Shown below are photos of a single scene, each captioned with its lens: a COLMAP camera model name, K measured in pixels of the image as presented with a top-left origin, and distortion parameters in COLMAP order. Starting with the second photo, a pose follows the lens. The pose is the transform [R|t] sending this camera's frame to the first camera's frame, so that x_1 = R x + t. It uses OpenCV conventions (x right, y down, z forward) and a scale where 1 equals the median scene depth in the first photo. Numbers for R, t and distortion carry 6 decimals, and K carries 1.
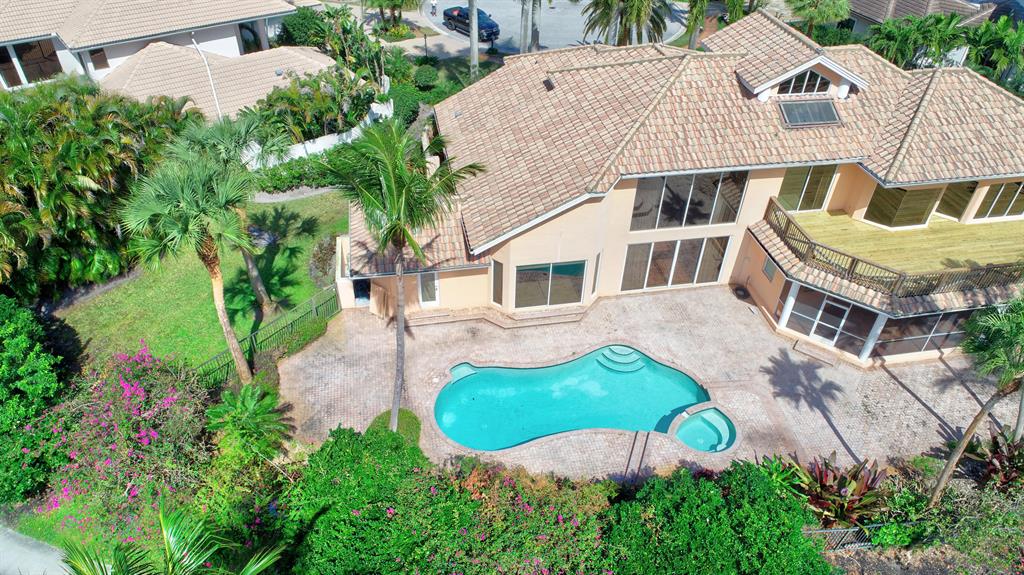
lens RADIAL K [[674.3, 0, 513.0], [0, 674.3, 292.5], [0, 0, 1]] dist [-0.010861, 0.001348]
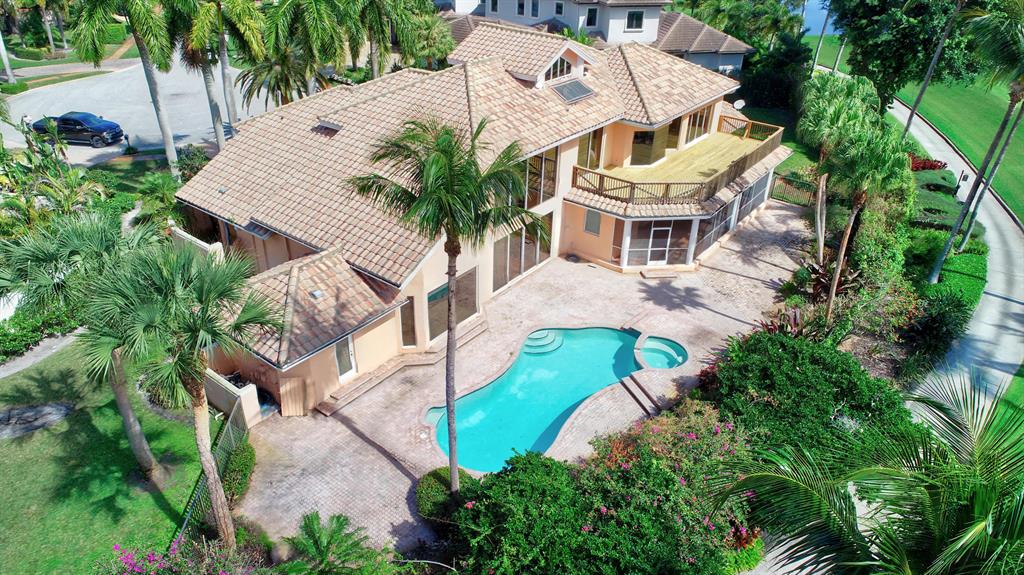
lens RADIAL K [[674.3, 0, 510.9], [0, 674.3, 284.3], [0, 0, 1]] dist [-0.010861, 0.001348]
pose [[0.751518, -0.342252, 0.563990, -0.423113], [0.414087, 0.910237, 0.000597, -0.003170], [-0.513569, 0.233092, 0.825782, 0.158154]]
